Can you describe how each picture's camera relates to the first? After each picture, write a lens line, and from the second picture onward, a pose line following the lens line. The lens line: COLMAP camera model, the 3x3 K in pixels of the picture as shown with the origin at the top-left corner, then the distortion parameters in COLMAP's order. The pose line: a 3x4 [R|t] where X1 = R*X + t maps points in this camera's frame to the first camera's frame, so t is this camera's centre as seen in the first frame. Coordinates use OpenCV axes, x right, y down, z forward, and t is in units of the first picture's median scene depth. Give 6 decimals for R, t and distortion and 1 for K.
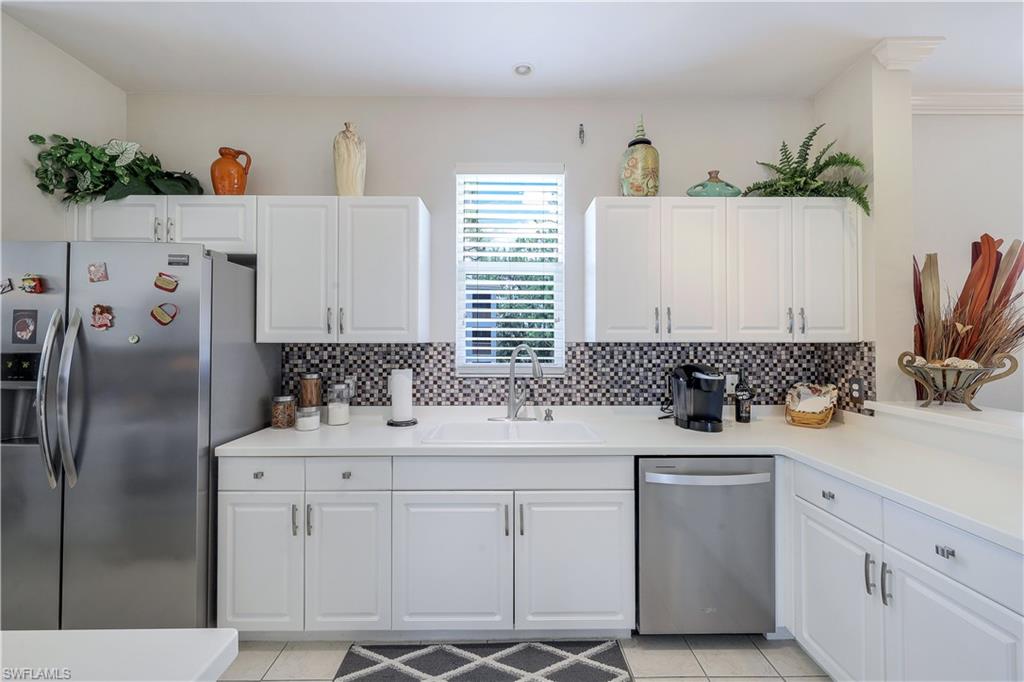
lens RADIAL K [[417.7, 0, 509.2], [0, 417.7, 334.3], [0, 0, 1]] dist [0.000522, 0.000053]
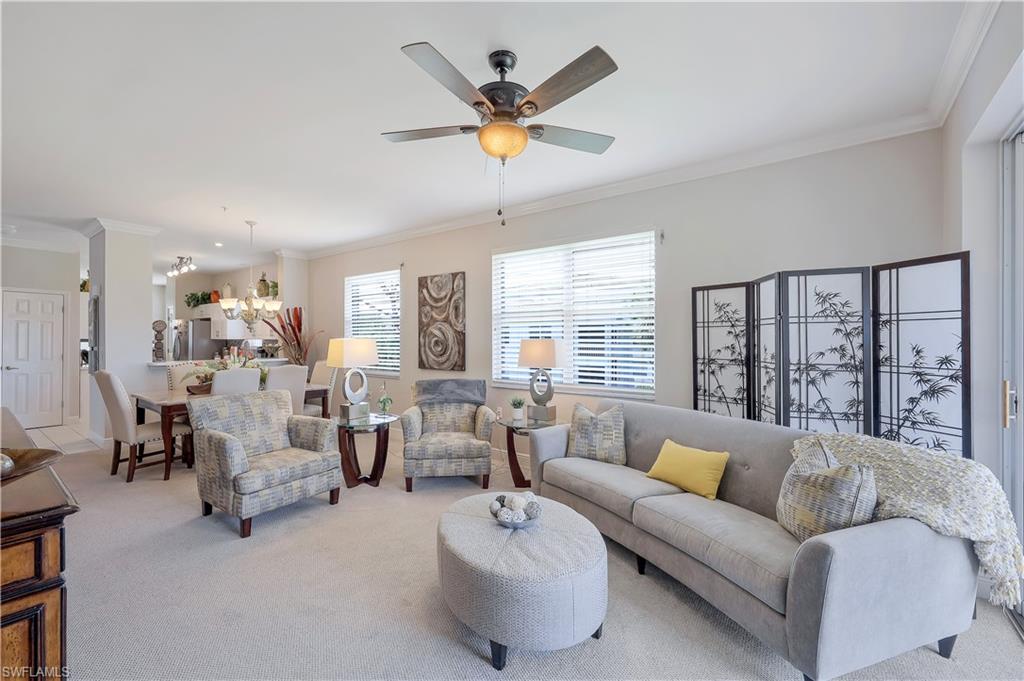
lens RADIAL K [[412.6, 0, 509.1], [0, 412.6, 336.2], [0, 0, 1]] dist [-0.000178, 0.000076]
pose [[0.806423, -0.001212, -0.591338, 3.705794], [0.005861, 0.999965, 0.005944, -0.010752], [0.591311, -0.008259, 0.806402, -0.491948]]
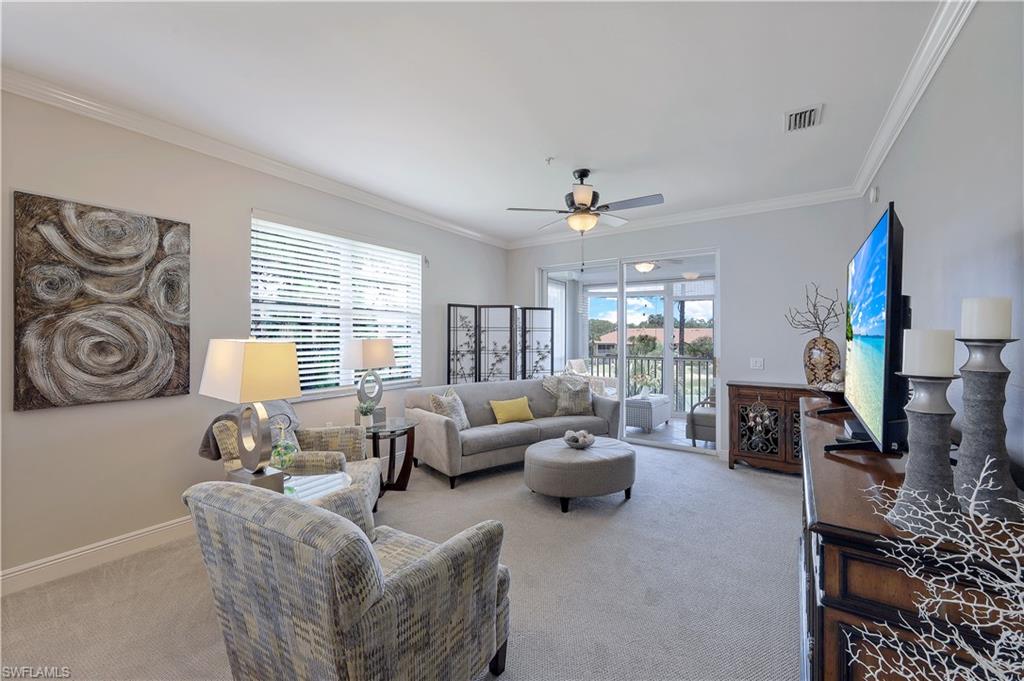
lens RADIAL K [[412.6, 0, 509.1], [0, 412.6, 336.2], [0, 0, 1]] dist [-0.000178, 0.000076]
pose [[0.556721, 0.003518, 0.830692, 1.830961], [-0.014609, 0.999878, 0.005557, -0.015912], [-0.830571, -0.015229, 0.556705, -0.403160]]
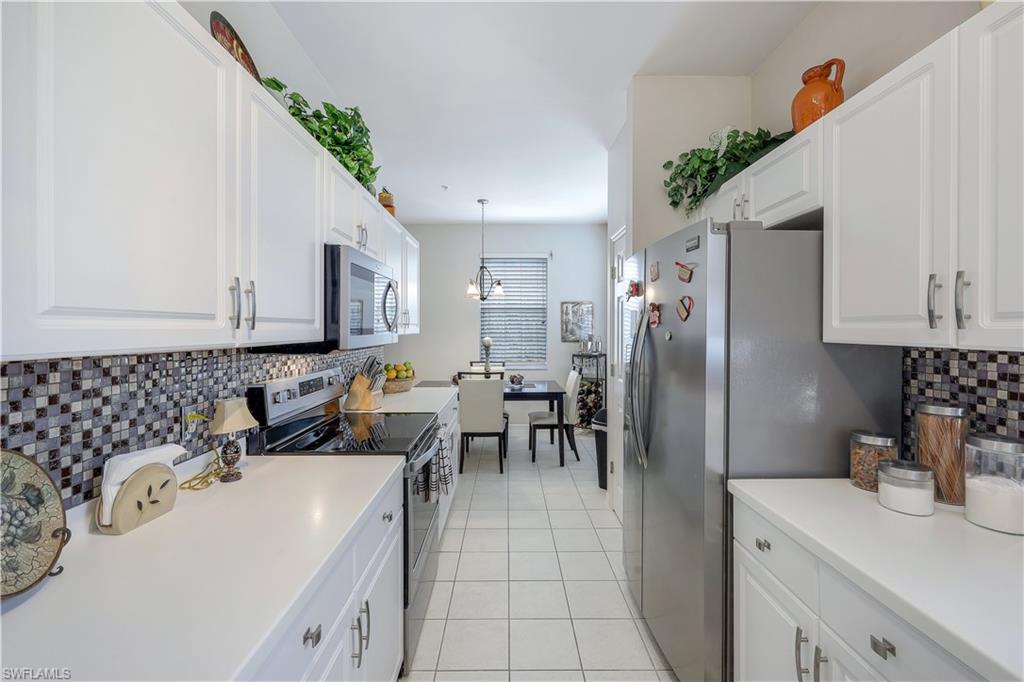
lens RADIAL K [[417.7, 0, 509.2], [0, 417.7, 334.3], [0, 0, 1]] dist [0.000522, 0.000053]
pose [[0.007377, 0.010480, -0.999918, 0.039631], [0.016269, 0.999811, 0.010599, -0.007264], [0.999840, -0.016346, 0.007205, 0.438717]]
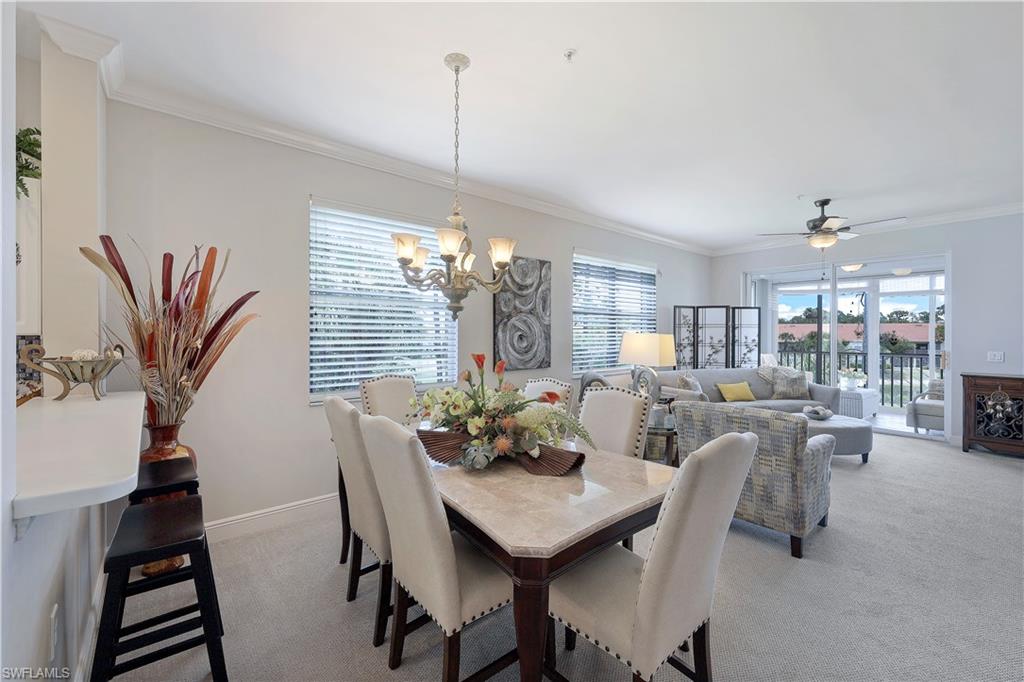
lens RADIAL K [[417.7, 0, 509.2], [0, 417.7, 334.3], [0, 0, 1]] dist [0.000522, 0.000053]
pose [[0.768896, 0.001186, 0.639373, 0.913609], [-0.012208, 0.999843, 0.012827, -0.004553], [-0.639257, -0.017667, 0.768790, -0.347613]]
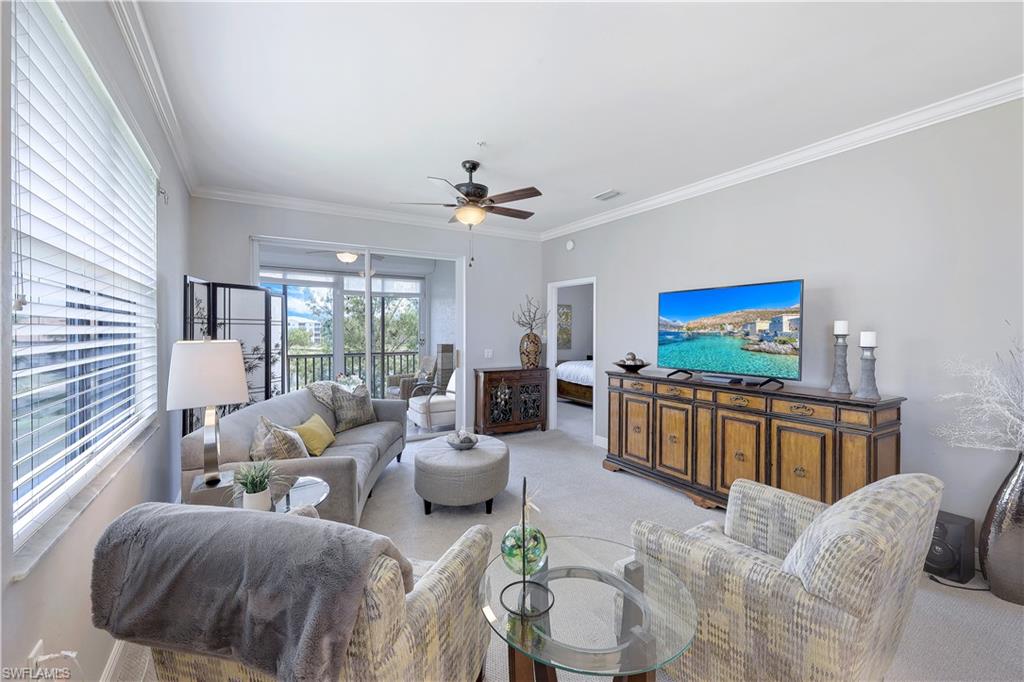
lens RADIAL K [[423.3, 0, 512.0], [0, 423.3, 341.0], [0, 0, 1]] dist [-0.000665, -0.000180]
pose [[-0.523404, -0.018715, 0.851879, 1.860299], [-0.013259, 0.999817, 0.013819, -0.006820], [-0.851981, -0.004062, -0.523557, 0.839288]]
